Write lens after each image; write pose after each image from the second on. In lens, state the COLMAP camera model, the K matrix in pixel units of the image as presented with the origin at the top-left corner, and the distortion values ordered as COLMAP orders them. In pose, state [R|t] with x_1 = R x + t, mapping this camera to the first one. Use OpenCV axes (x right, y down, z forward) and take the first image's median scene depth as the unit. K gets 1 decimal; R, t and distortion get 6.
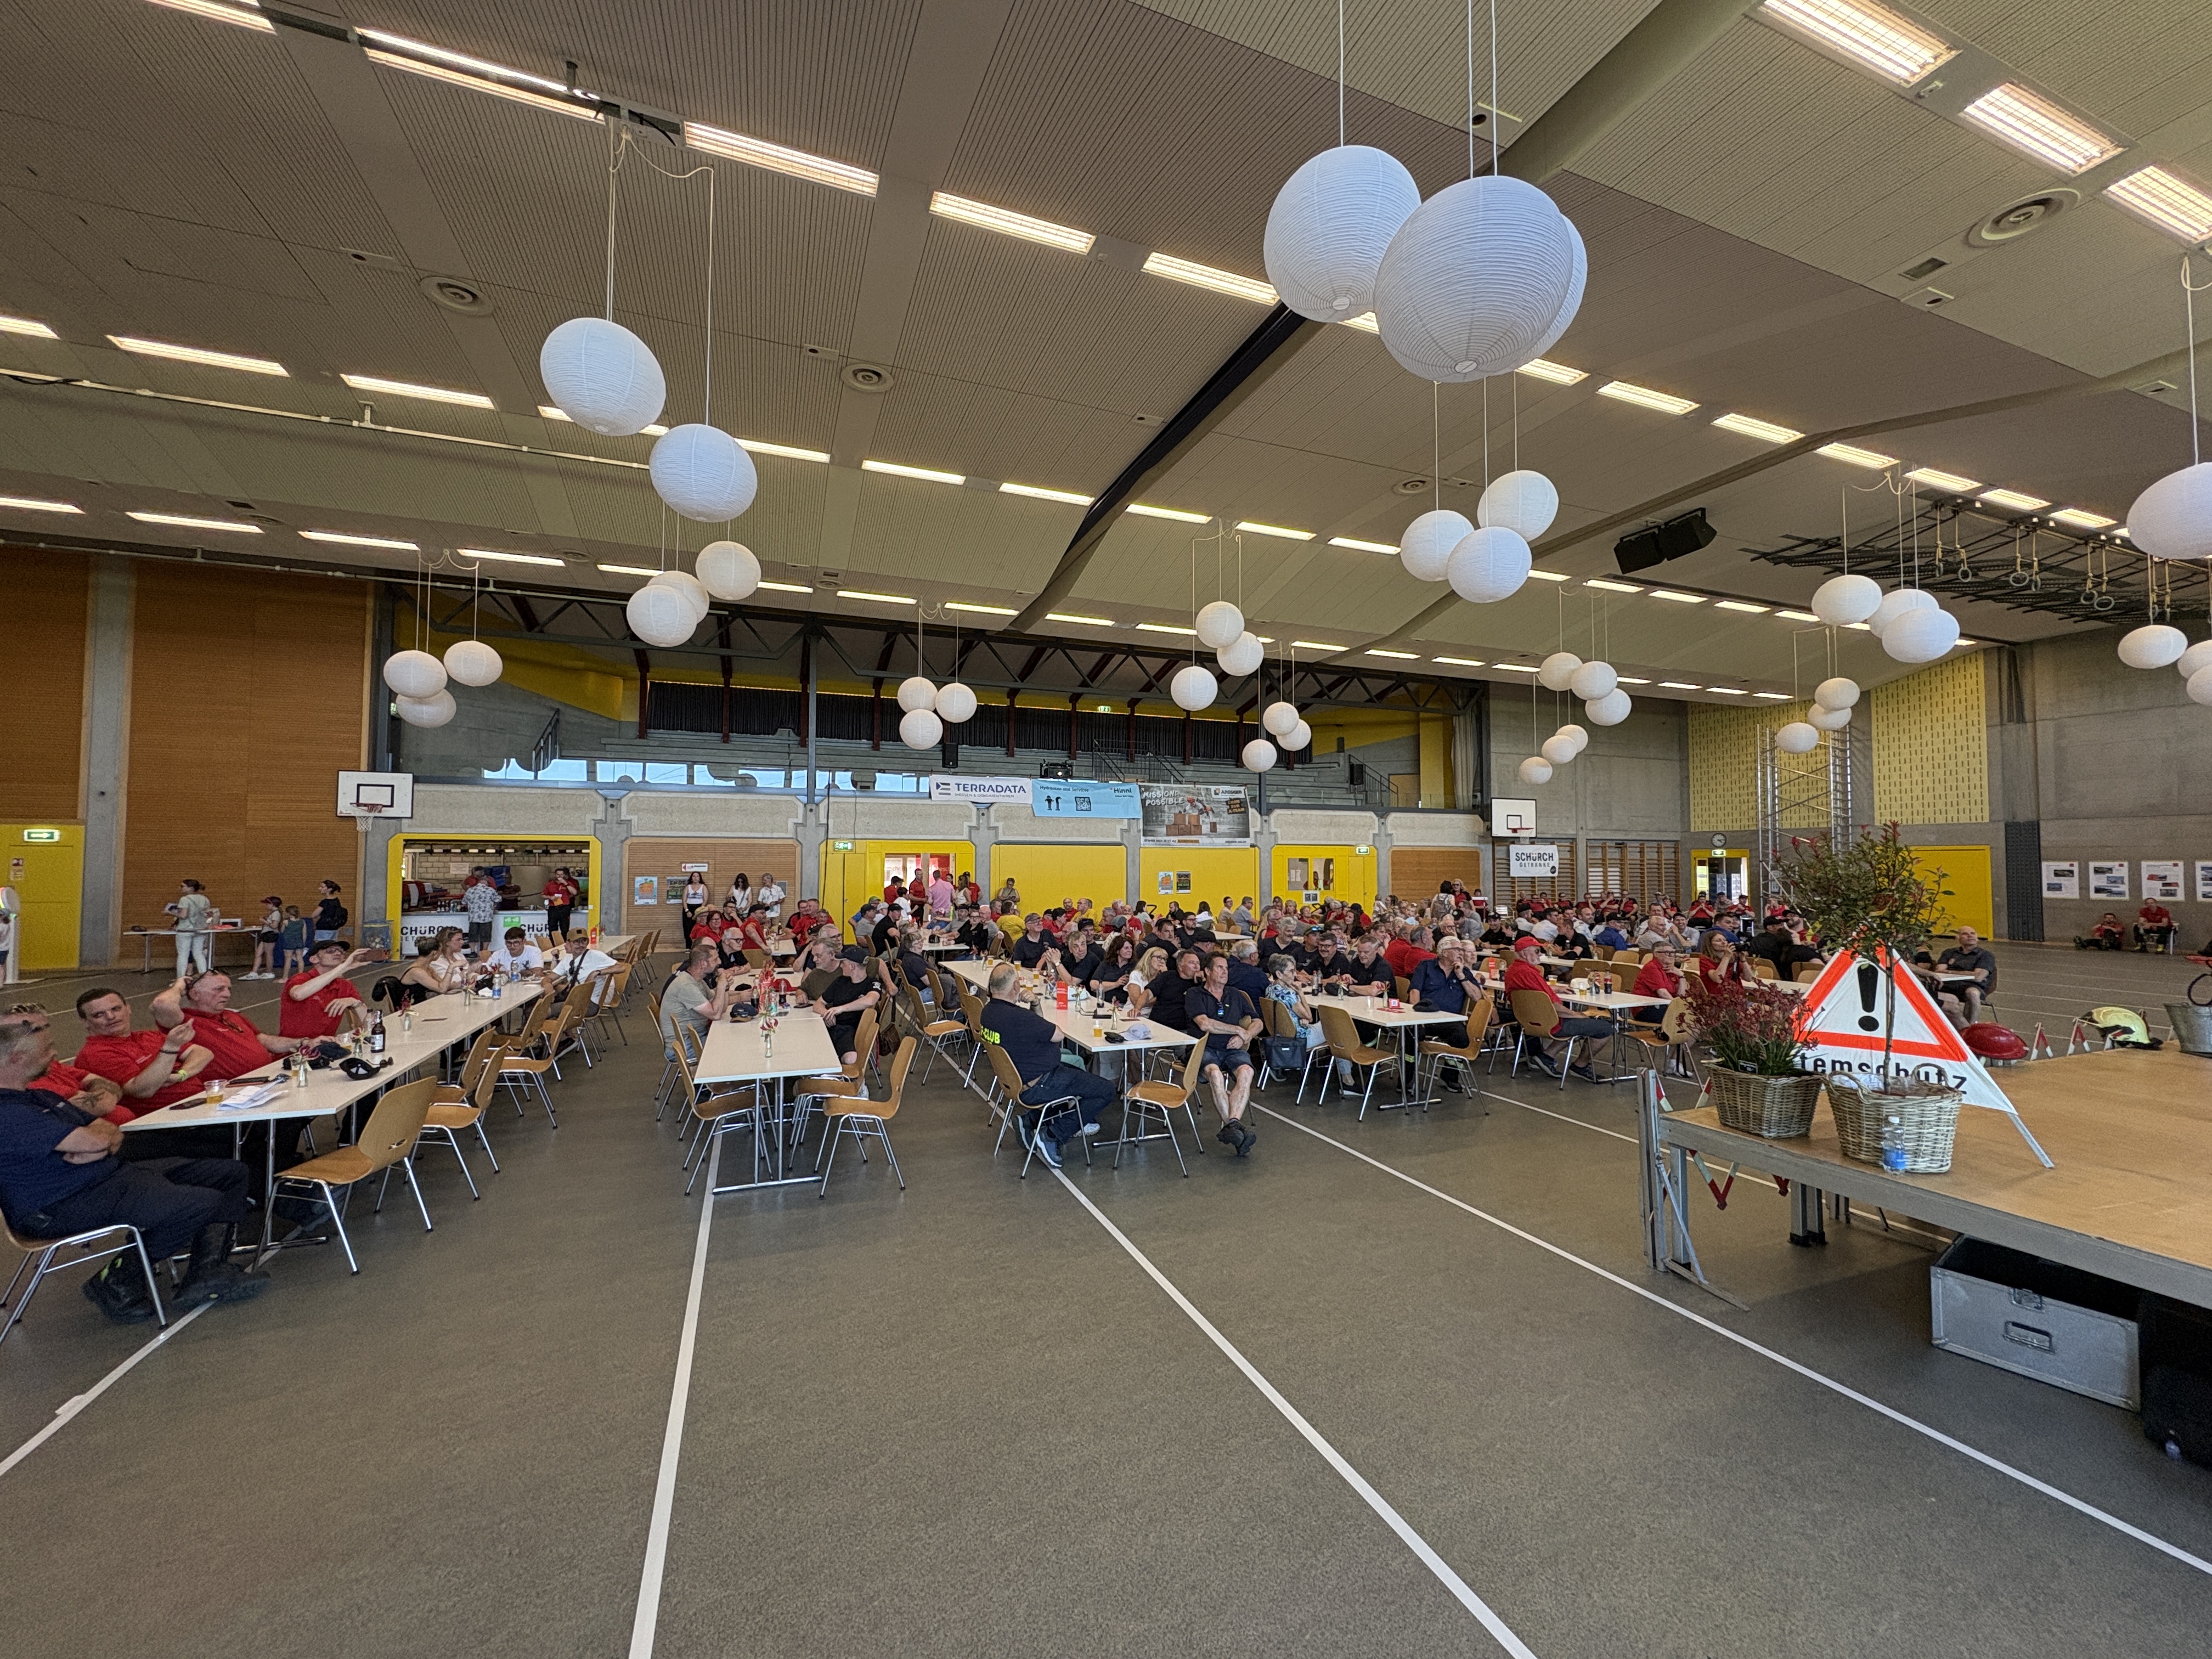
lens RADIAL K [[879.5, 0, 1120.8], [0, 879.5, 821.5], [0, 0, 1]] dist [0.000053, -0.000072]
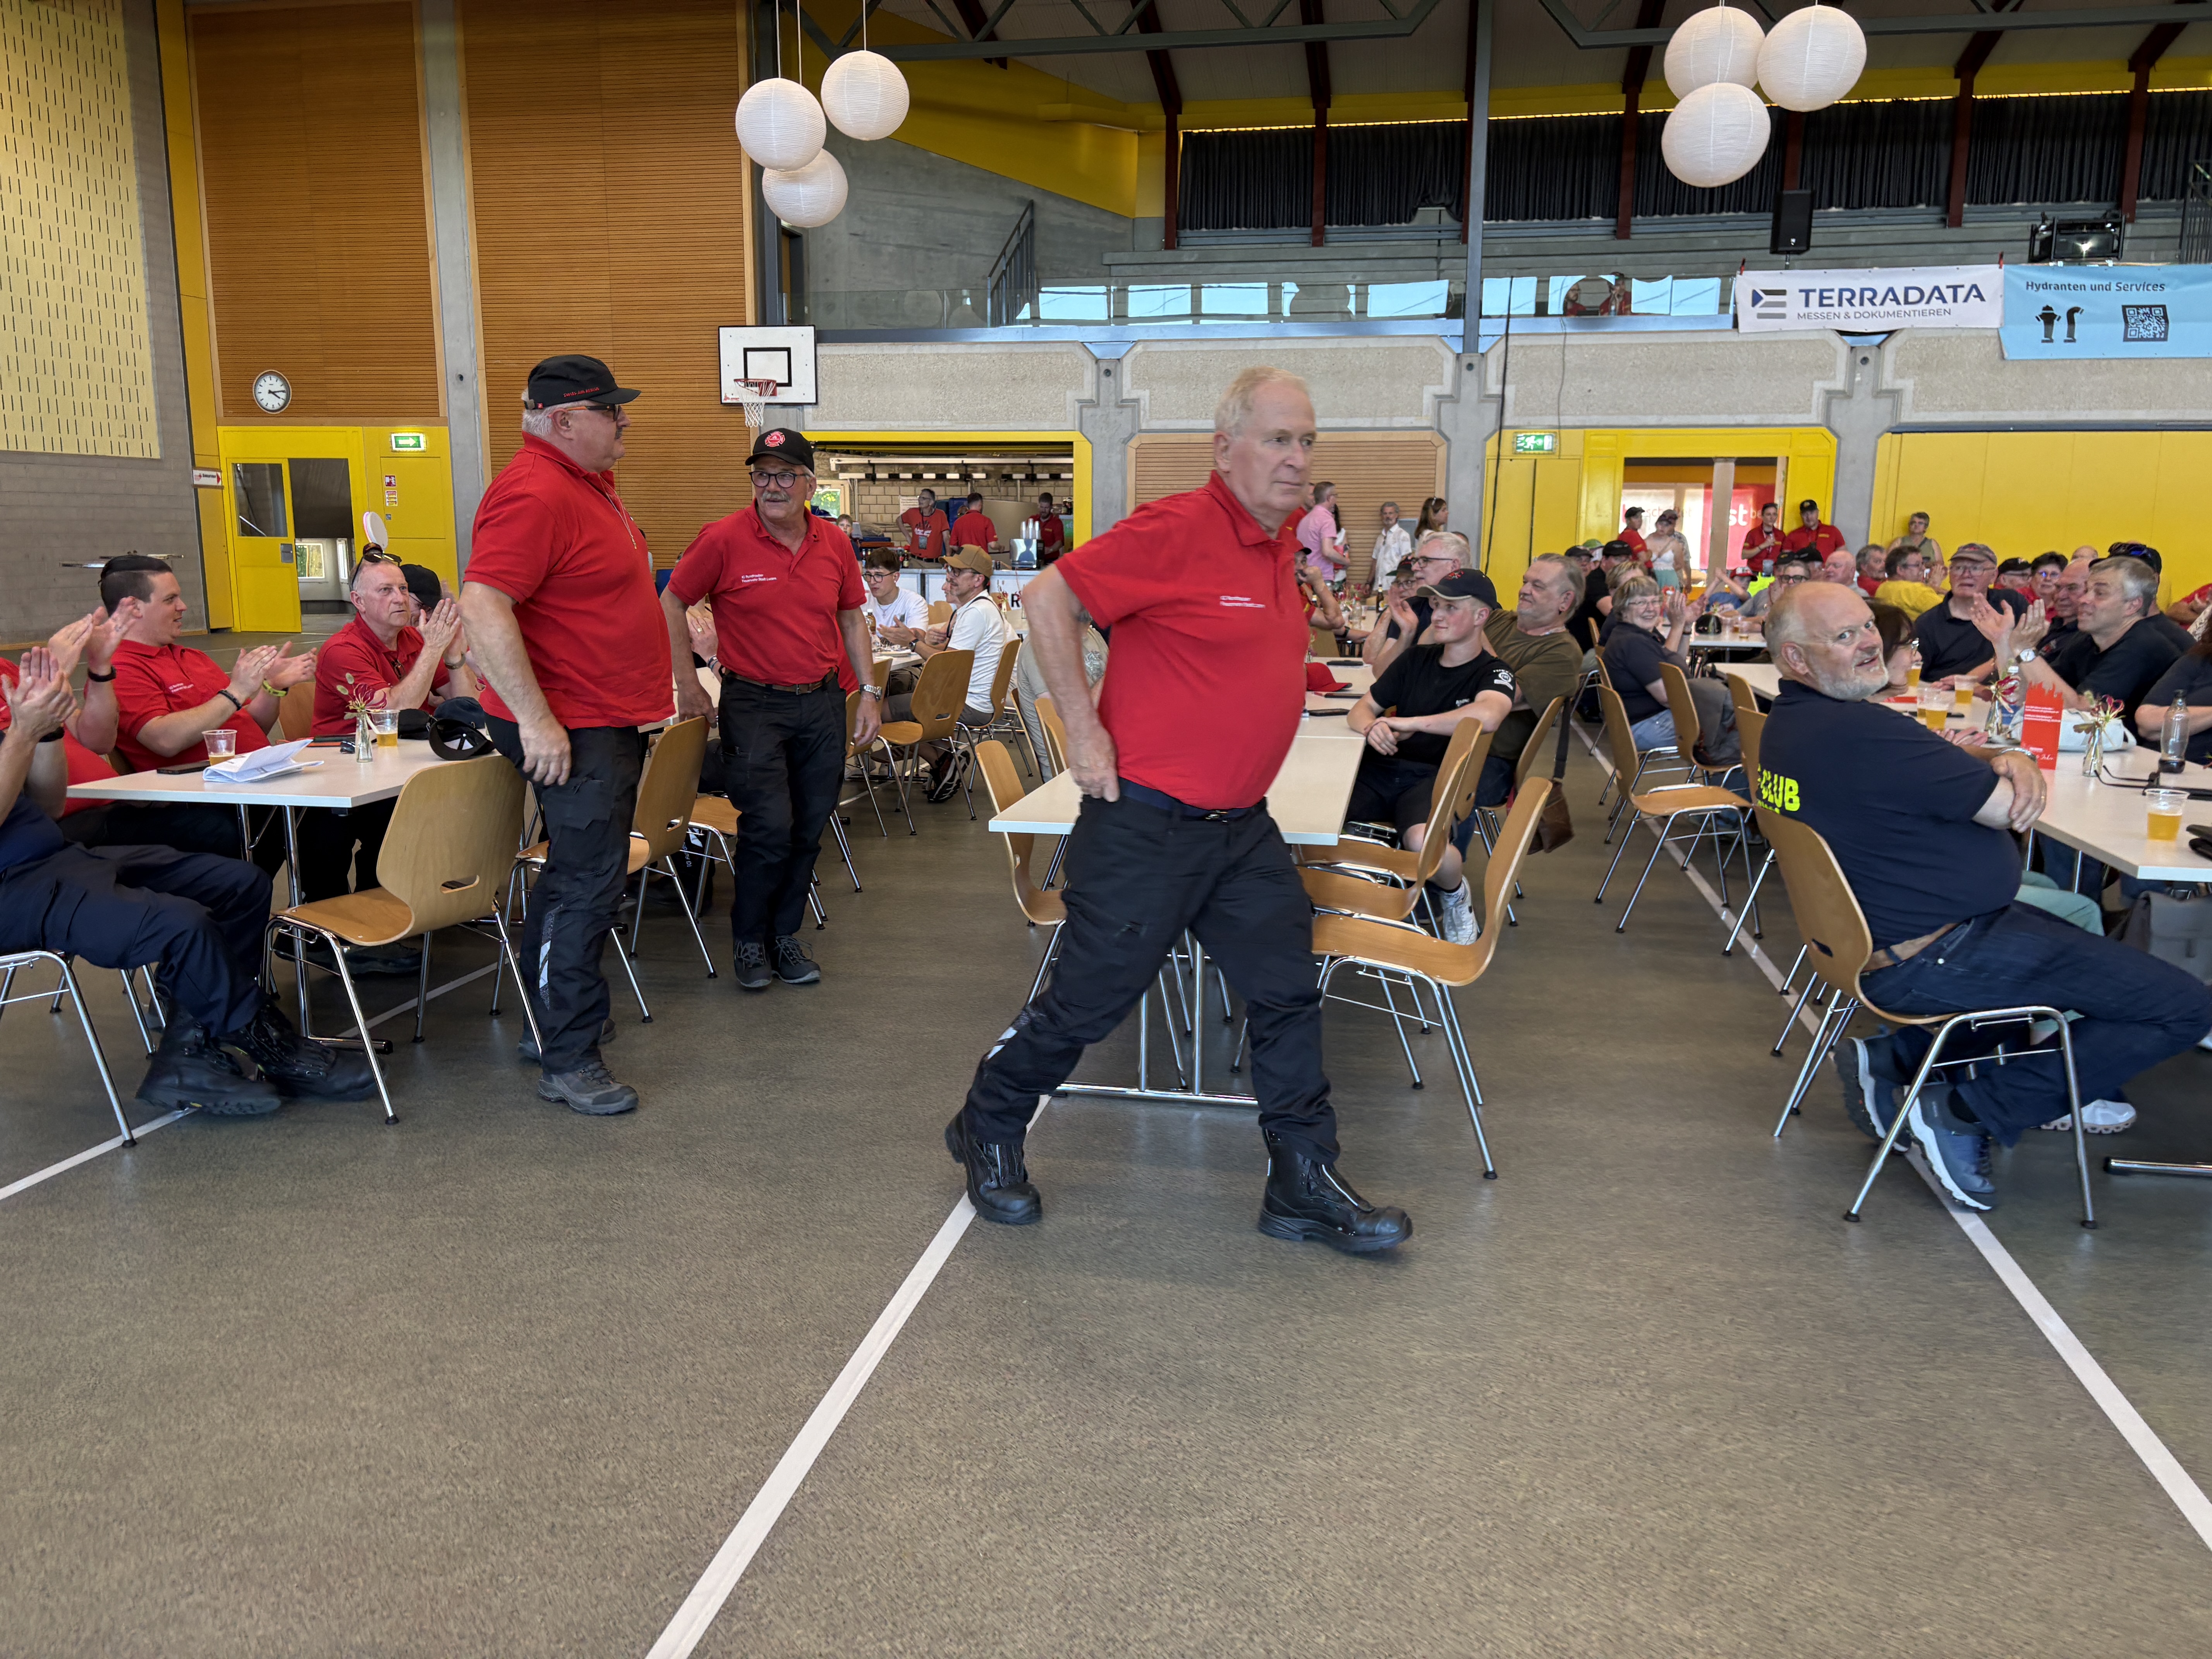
lens RADIAL K [[1689.7, 0, 1092.1], [0, 1689.7, 834.9], [0, 0, 1]] dist [0.039366, -0.048052]
pose [[0.836878, 0.097346, -0.538664, -0.006827], [0.023928, 0.976613, 0.213667, 0.040646], [0.546866, -0.191702, 0.814977, 0.117221]]
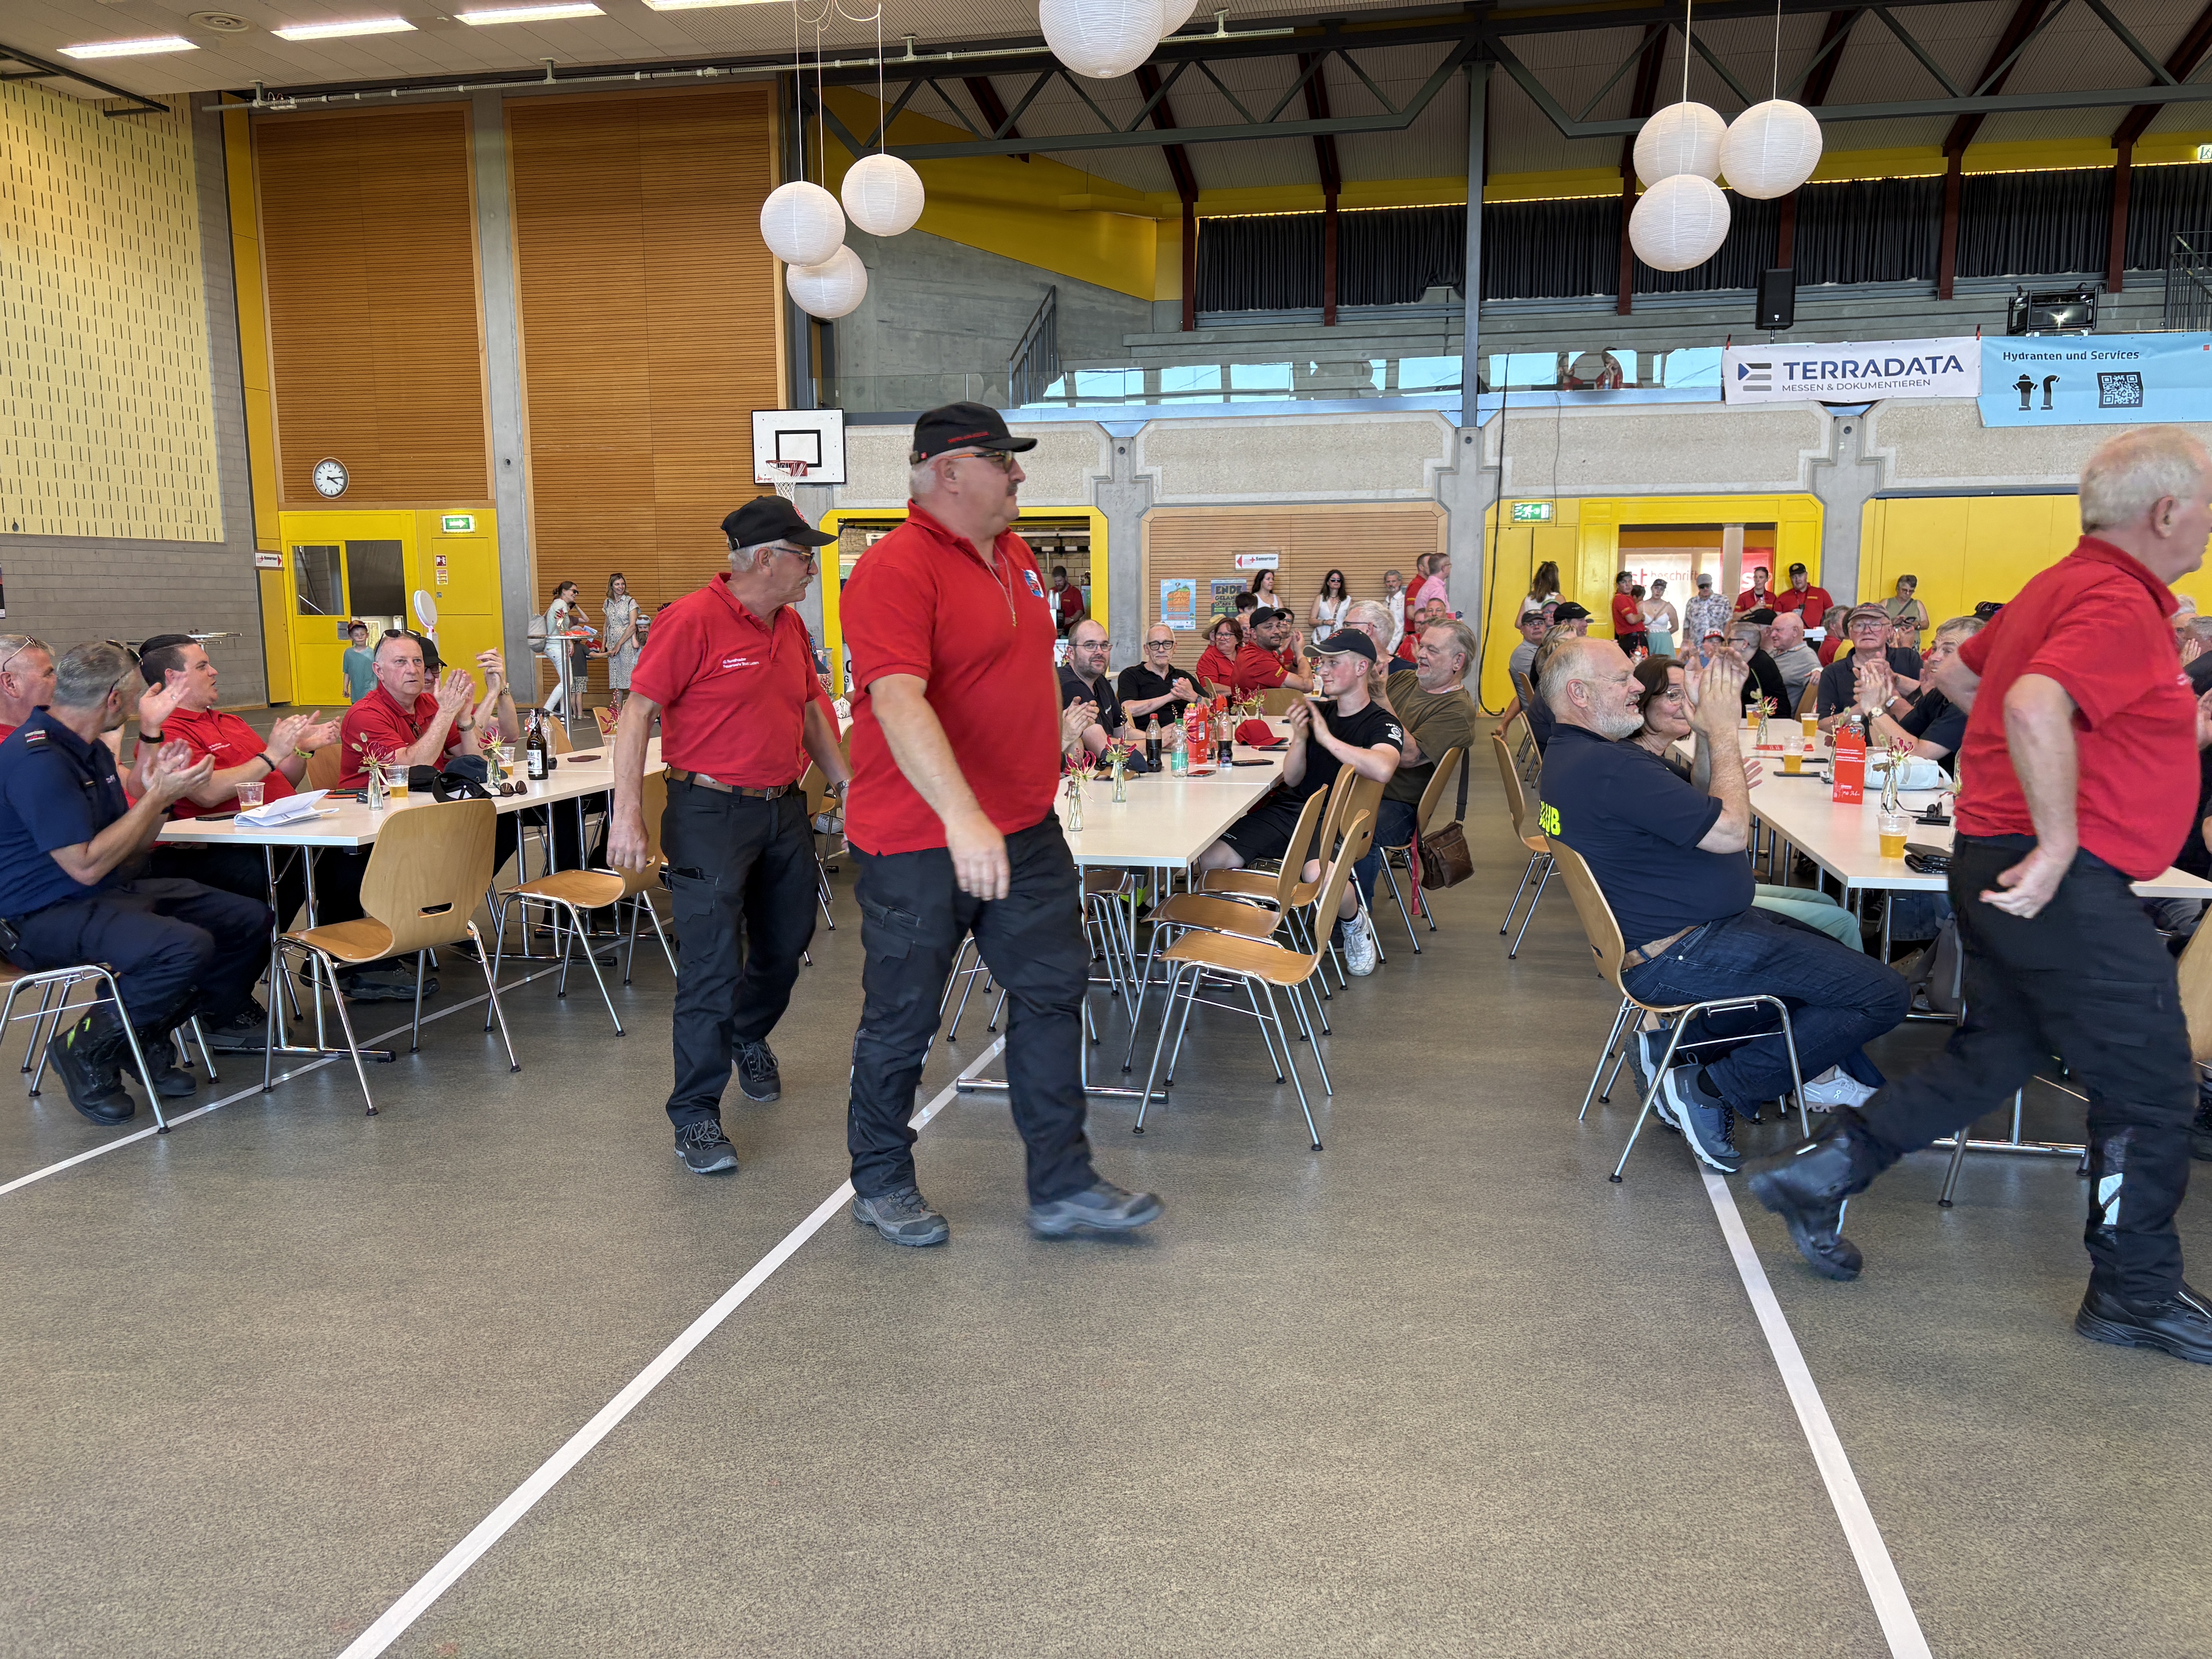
lens RADIAL K [[1689.7, 0, 1116.5], [0, 1689.7, 845.4], [0, 0, 1]] dist [0.039366, -0.048052]
pose [[0.826710, 0.072310, -0.557962, 0.039000], [0.035523, 0.983020, 0.180029, 0.039573], [0.561506, -0.168652, 0.810103, 0.098329]]
